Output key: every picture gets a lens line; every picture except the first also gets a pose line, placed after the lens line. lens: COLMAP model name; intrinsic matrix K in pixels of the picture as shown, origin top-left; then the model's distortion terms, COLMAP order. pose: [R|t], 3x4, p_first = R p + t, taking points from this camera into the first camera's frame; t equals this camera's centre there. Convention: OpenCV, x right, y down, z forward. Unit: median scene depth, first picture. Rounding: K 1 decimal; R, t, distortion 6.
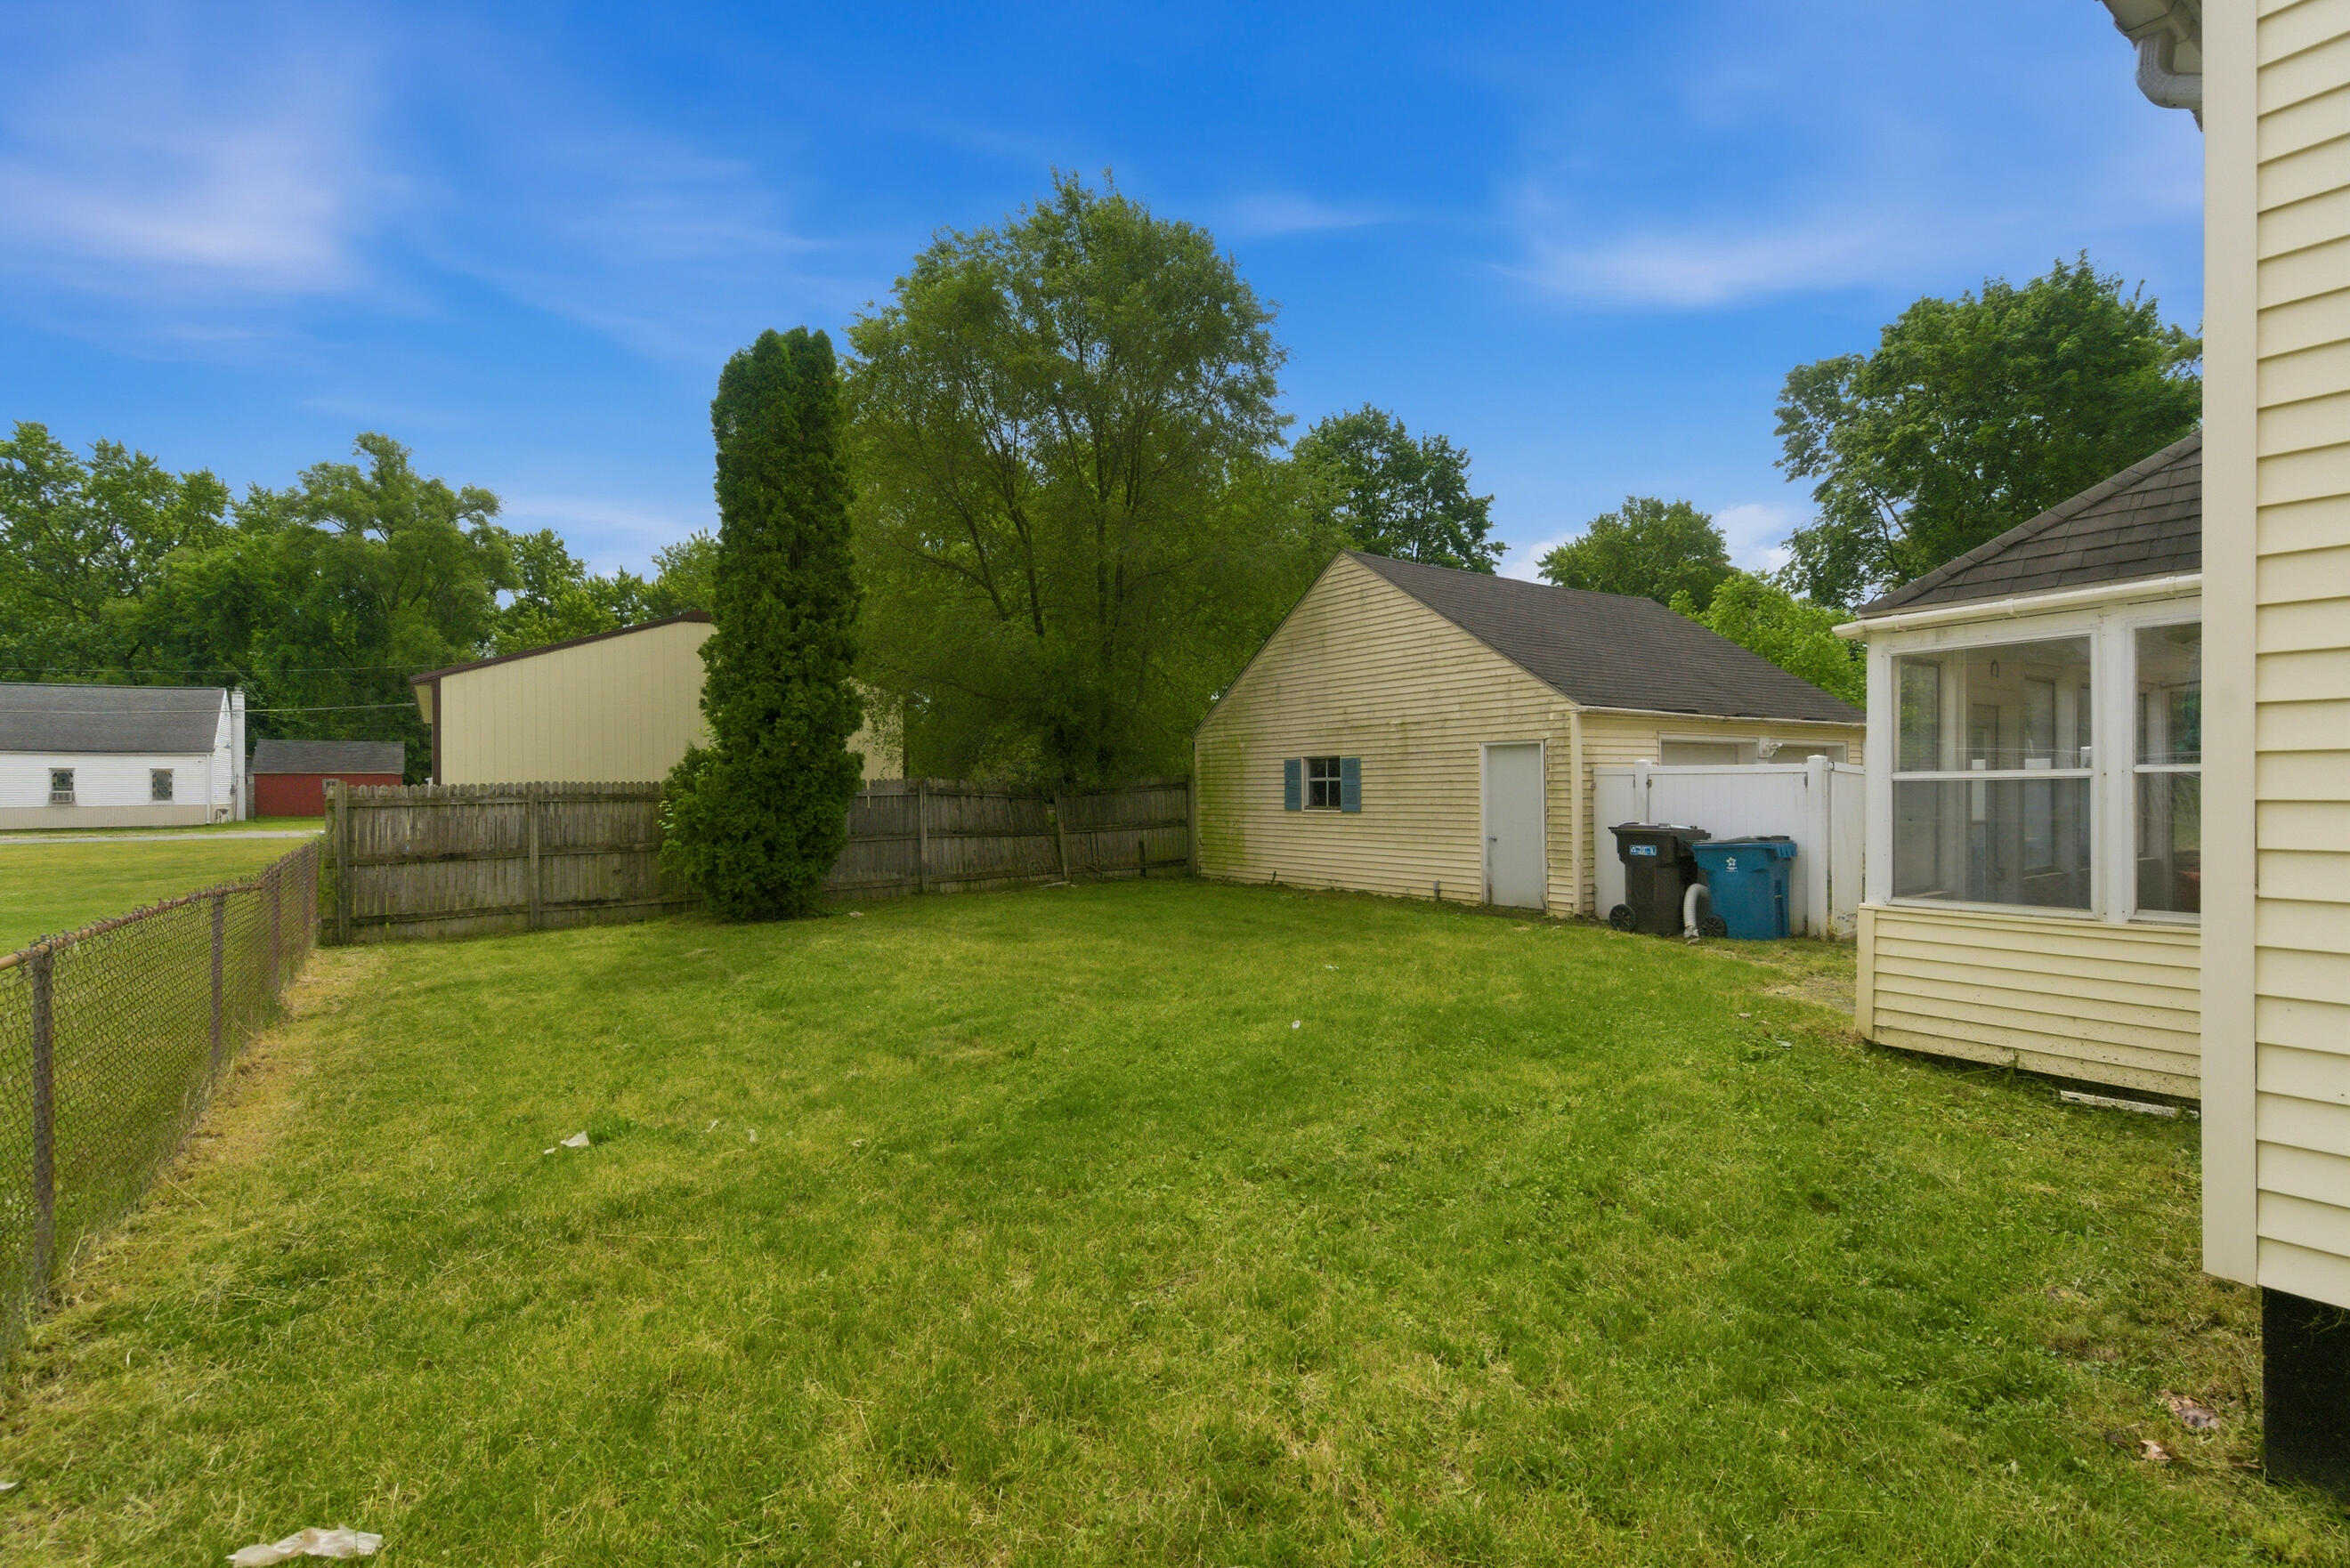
lens RADIAL K [[1080.7, 0, 1175.0], [0, 1080.7, 784.0], [0, 0, 1]] dist [0.026595, -0.014949]
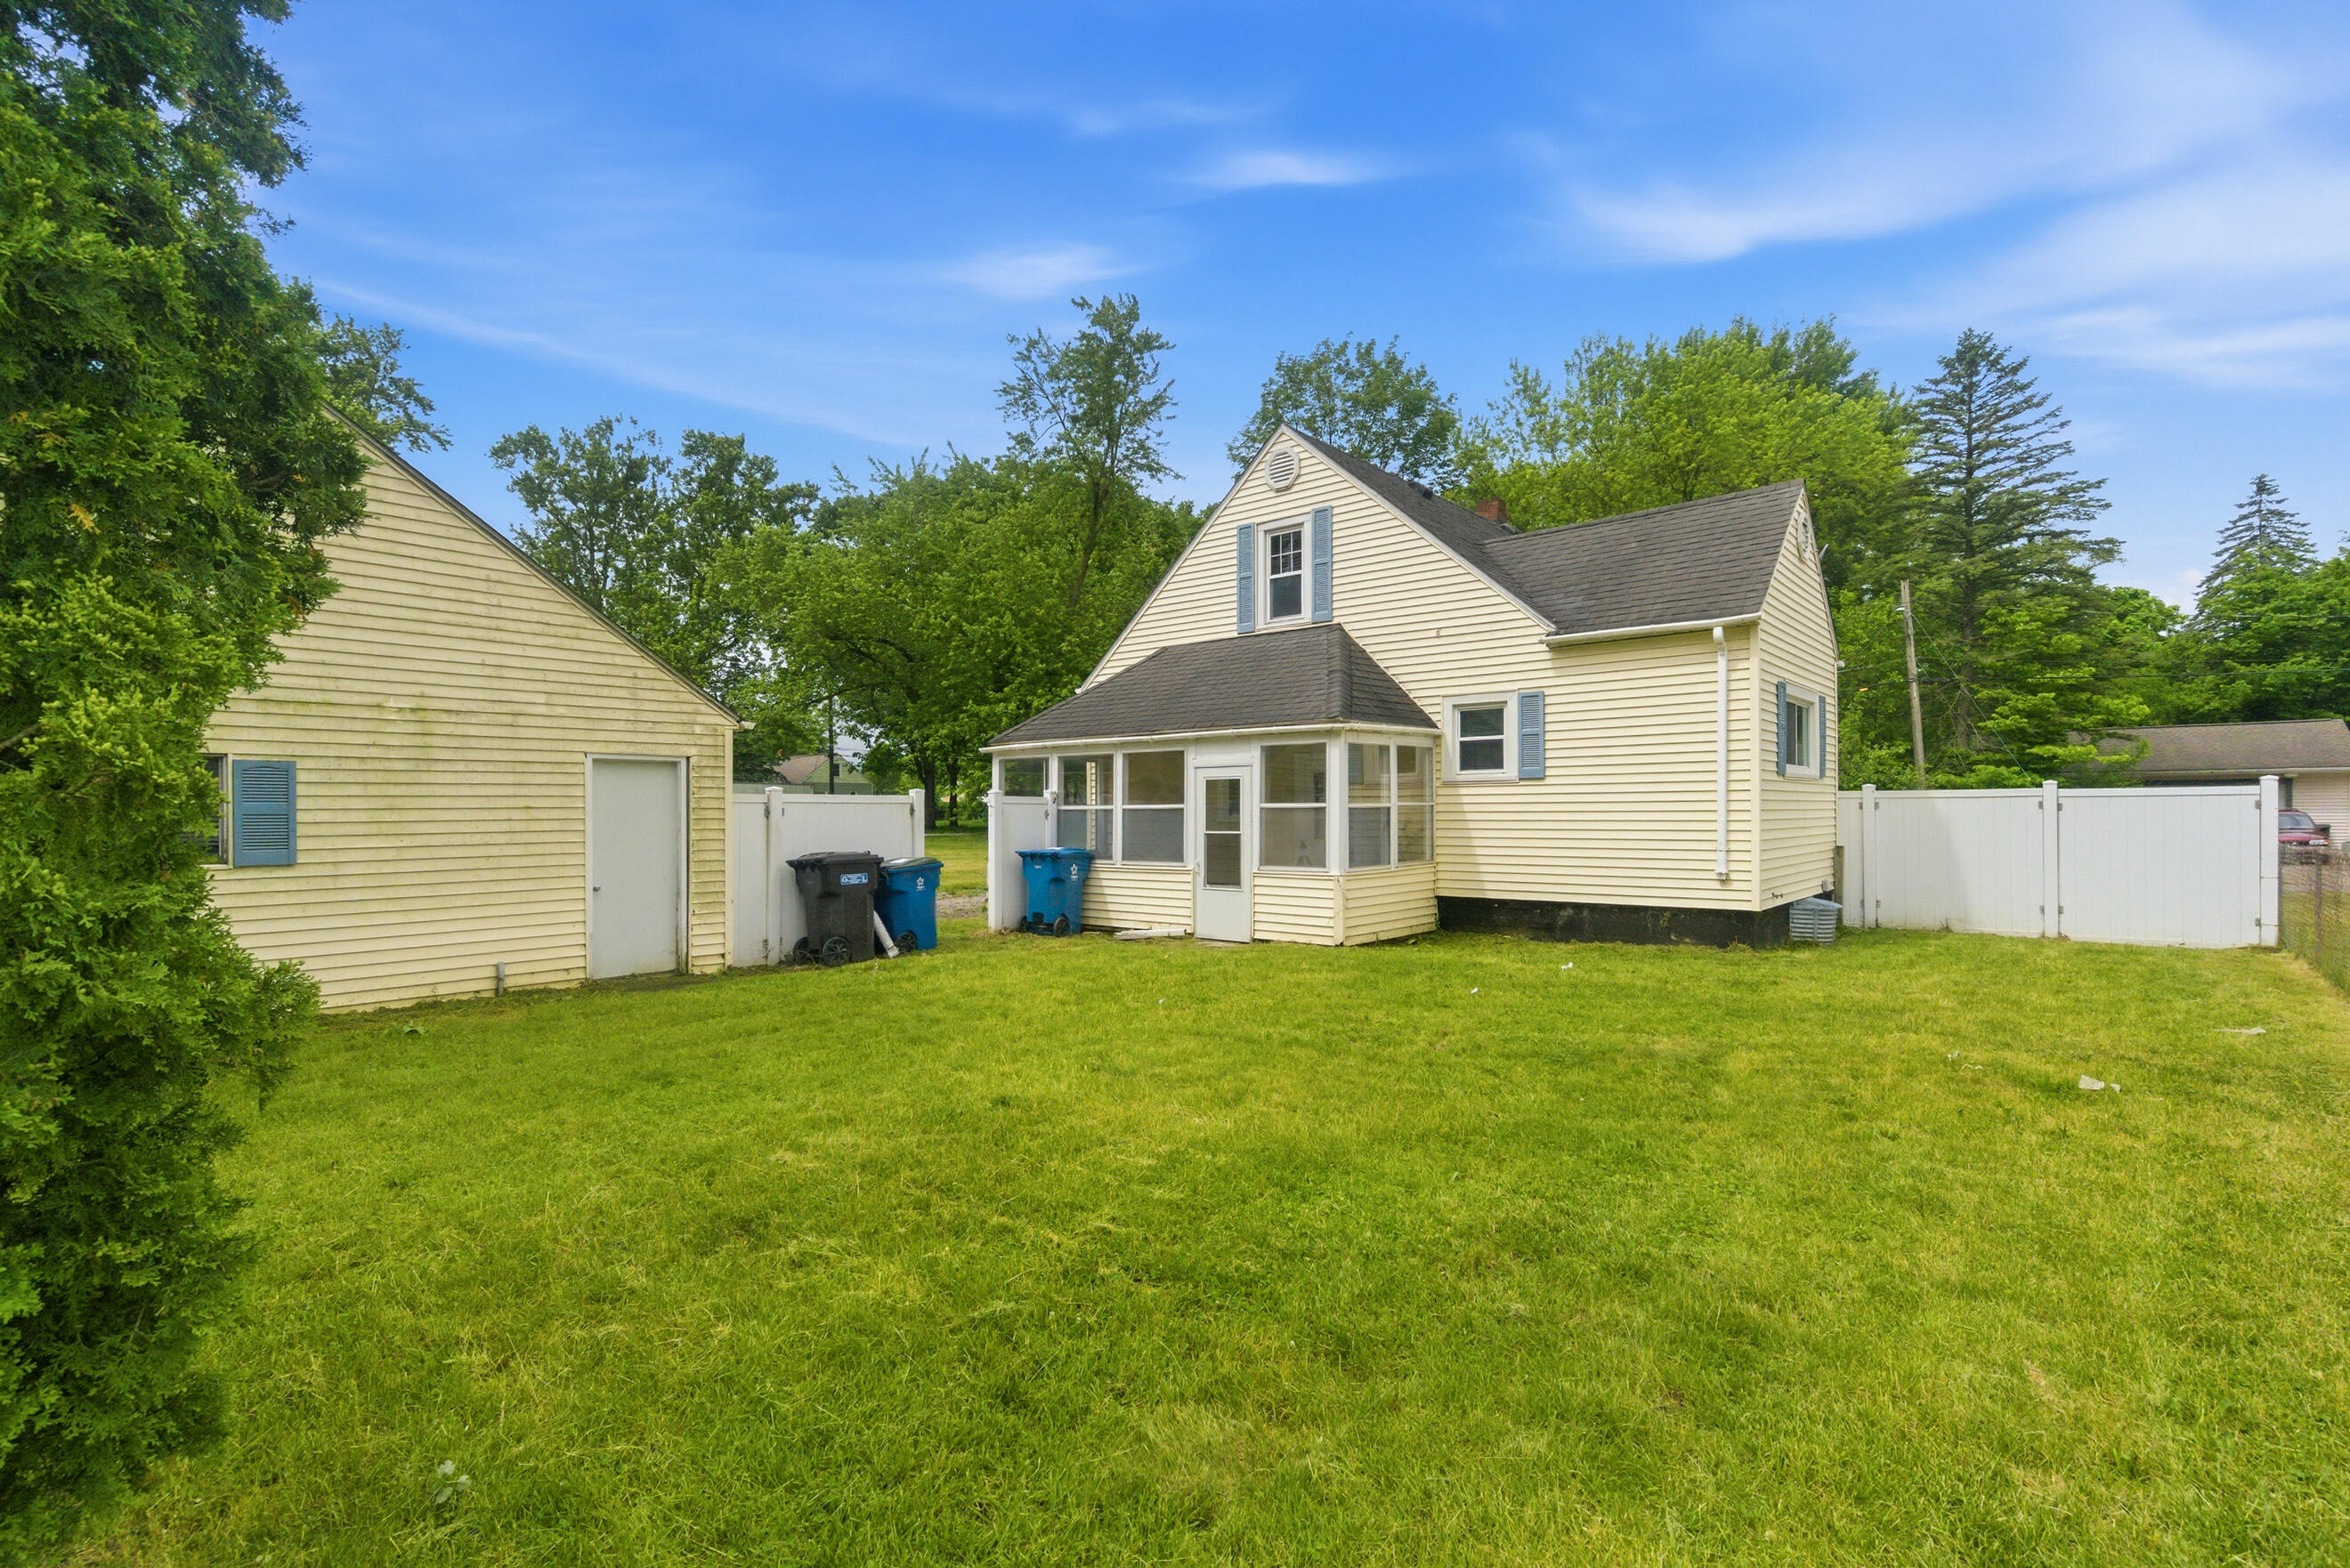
lens RADIAL K [[1080.7, 0, 1175.0], [0, 1080.7, 784.0], [0, 0, 1]] dist [0.026595, -0.014949]
pose [[-0.263418, 0.041320, 0.963796, -0.574373], [0.007793, 0.999141, -0.040705, 0.016023], [-0.964650, -0.003212, -0.263514, 0.928916]]
